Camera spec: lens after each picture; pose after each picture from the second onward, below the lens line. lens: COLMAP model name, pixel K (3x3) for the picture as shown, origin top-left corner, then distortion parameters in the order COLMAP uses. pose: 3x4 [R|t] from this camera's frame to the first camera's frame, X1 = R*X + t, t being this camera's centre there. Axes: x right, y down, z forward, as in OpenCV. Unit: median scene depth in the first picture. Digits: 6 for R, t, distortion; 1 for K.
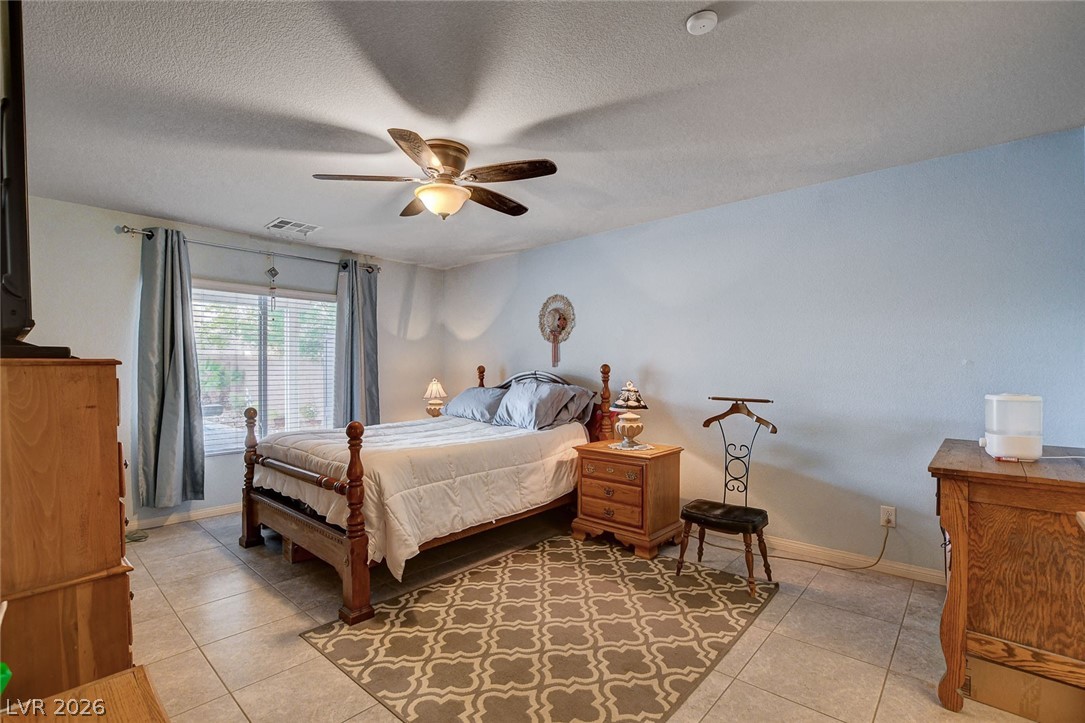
lens RADIAL K [[487.0, 0, 552.2], [0, 487.0, 367.1], [0, 0, 1]] dist [-0.030663, 0.002974]
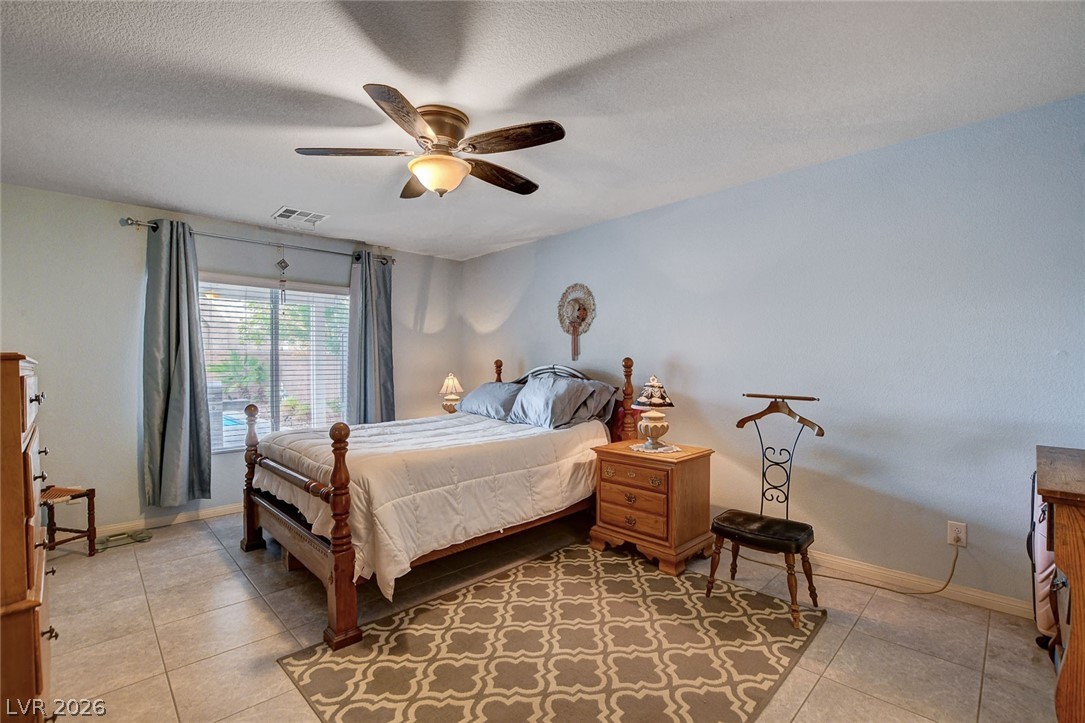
lens RADIAL K [[487.0, 0, 547.3], [0, 487.0, 364.1], [0, 0, 1]] dist [-0.030663, 0.002974]
pose [[0.997716, -0.003562, -0.067448, 0.028051], [0.003976, 0.999974, 0.006008, 0.000591], [0.067425, -0.006263, 0.997705, 0.103208]]
